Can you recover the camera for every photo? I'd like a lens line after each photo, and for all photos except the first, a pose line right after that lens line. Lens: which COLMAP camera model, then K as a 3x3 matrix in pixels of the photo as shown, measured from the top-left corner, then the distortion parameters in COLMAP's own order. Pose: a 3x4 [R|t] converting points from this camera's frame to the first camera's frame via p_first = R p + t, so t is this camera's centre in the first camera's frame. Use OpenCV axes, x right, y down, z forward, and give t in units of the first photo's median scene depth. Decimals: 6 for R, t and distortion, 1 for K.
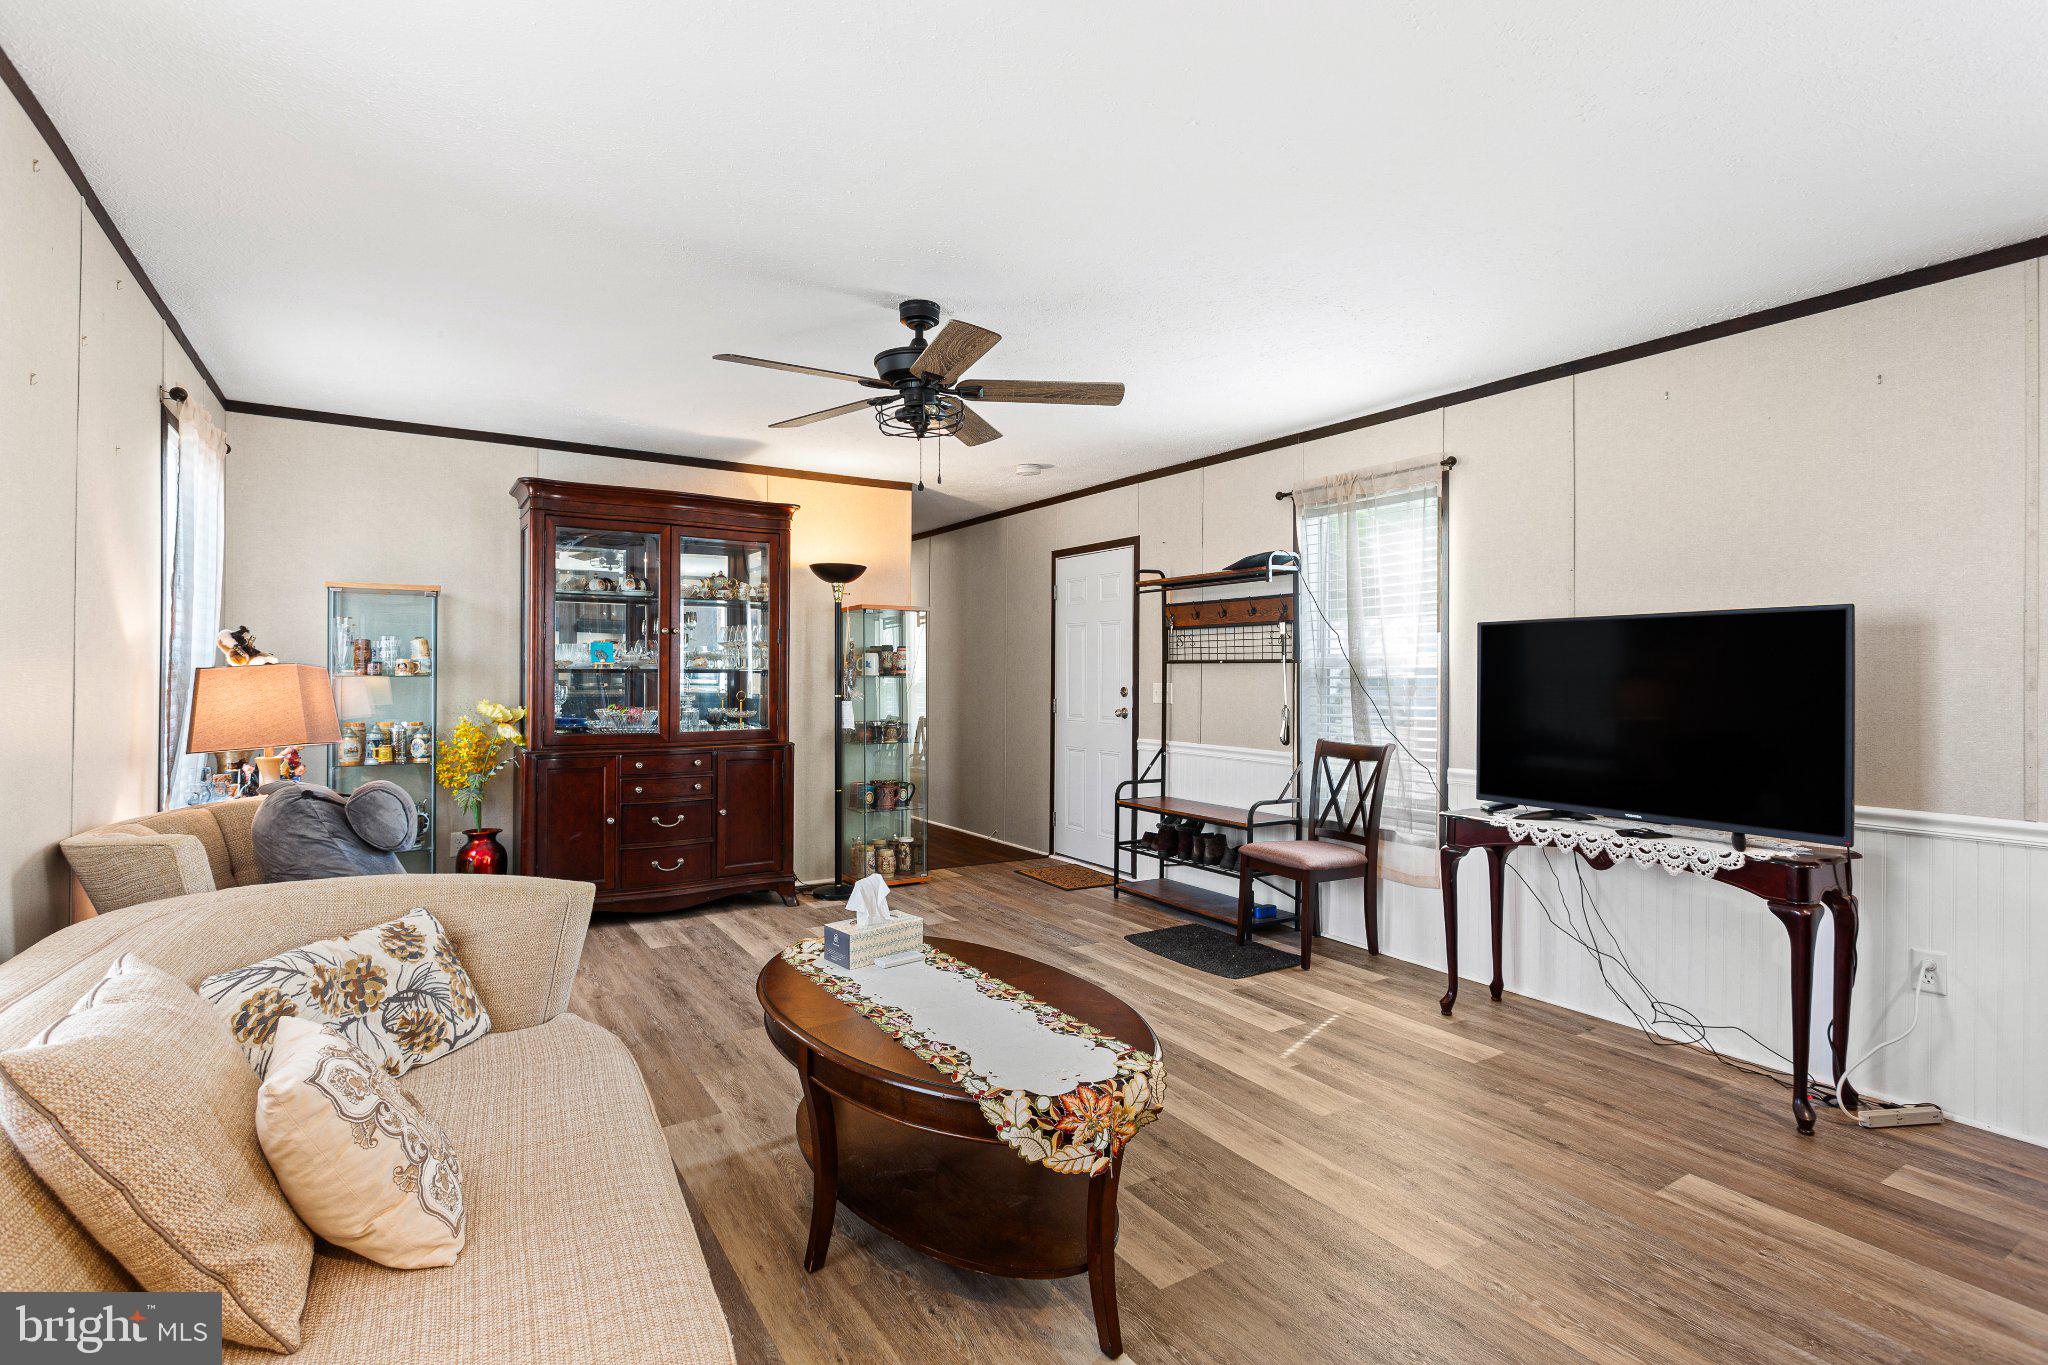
lens RADIAL K [[977.4, 0, 1021.4], [0, 977.4, 676.5], [0, 0, 1]] dist [0.001735, 0.000273]
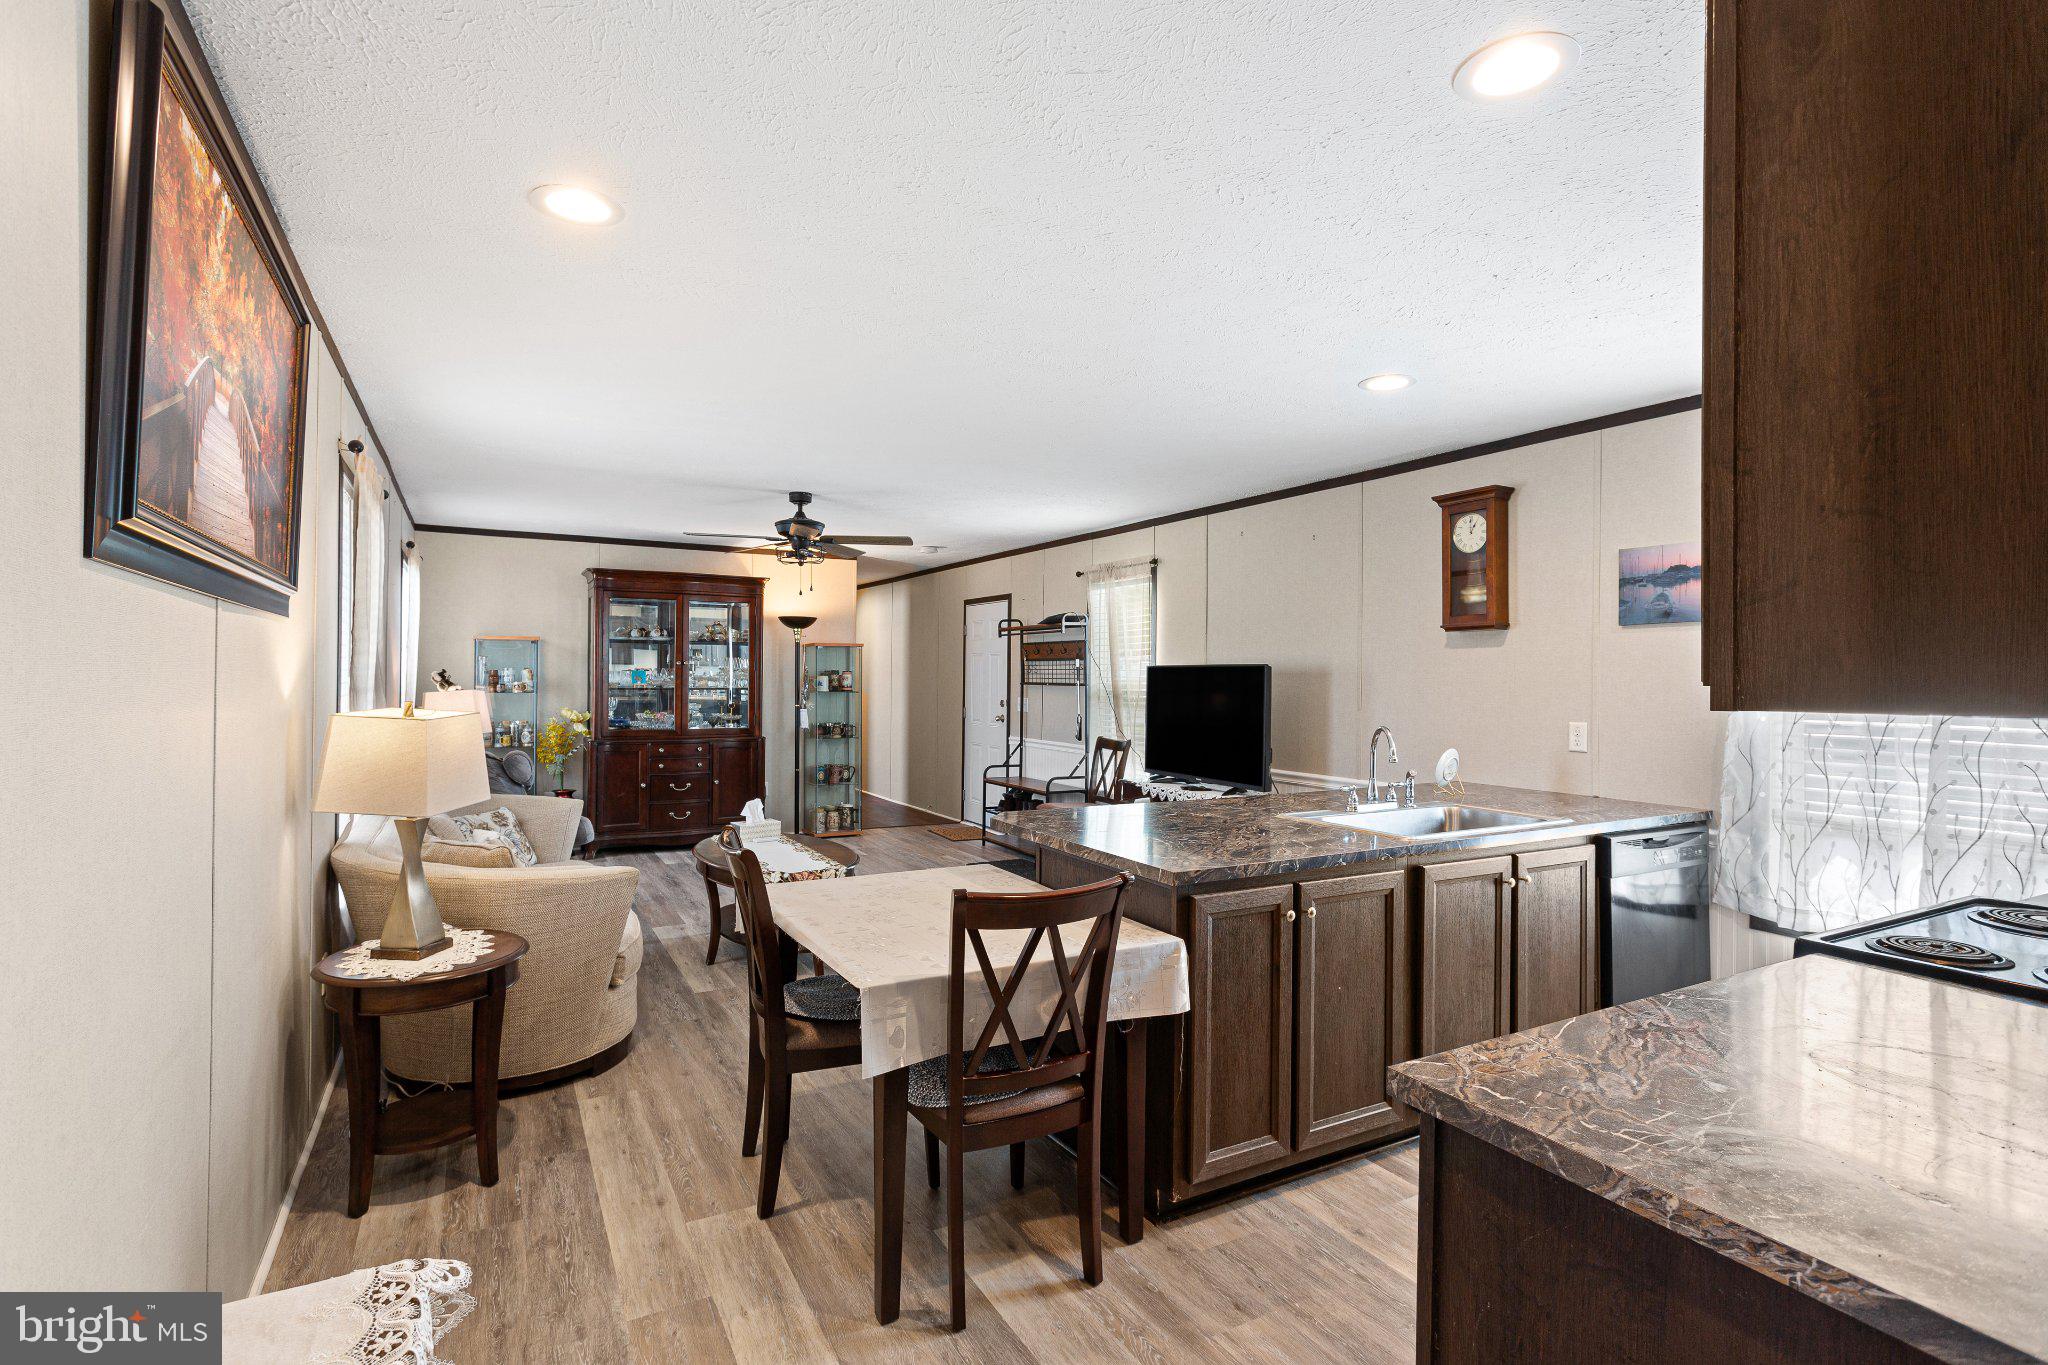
lens RADIAL K [[977.4, 0, 1010.9], [0, 977.4, 677.8], [0, 0, 1]] dist [0.001735, 0.000273]
pose [[0.997653, 0.003935, -0.068354, 0.260451], [-0.004108, 0.999989, -0.002385, -0.021648], [0.068344, 0.002660, 0.997658, -0.495876]]
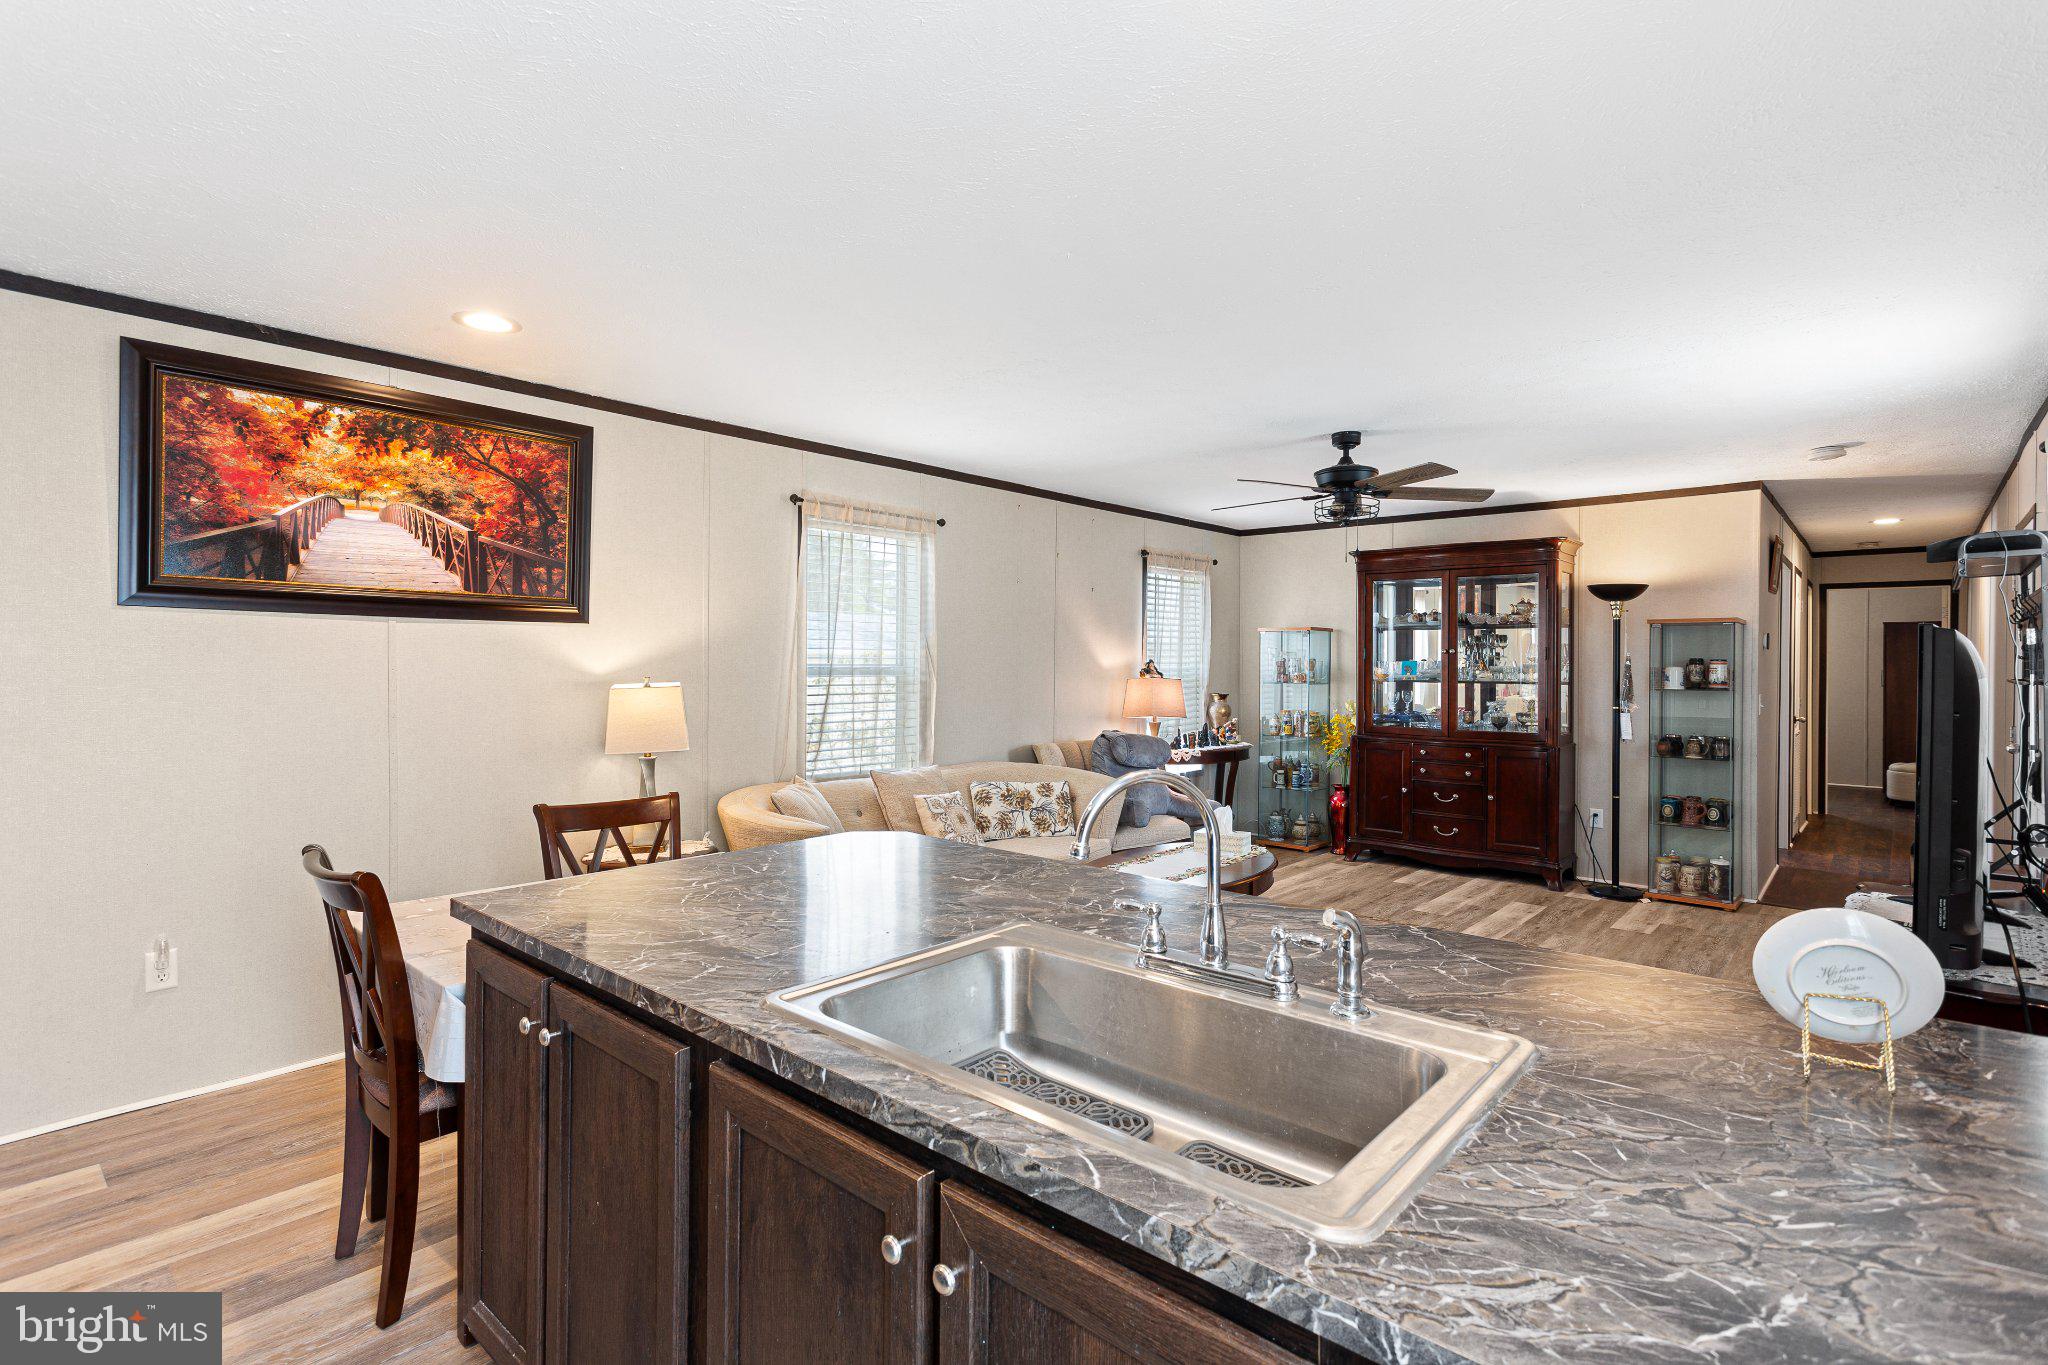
lens RADIAL K [[977.4, 0, 1010.3], [0, 977.4, 666.3], [0, 0, 1]] dist [0.001735, 0.000273]
pose [[0.278814, 0.001567, -0.960344, 0.725039], [-0.009971, 0.999949, -0.001264, -0.019326], [0.960293, 0.009928, 0.278816, 0.078485]]
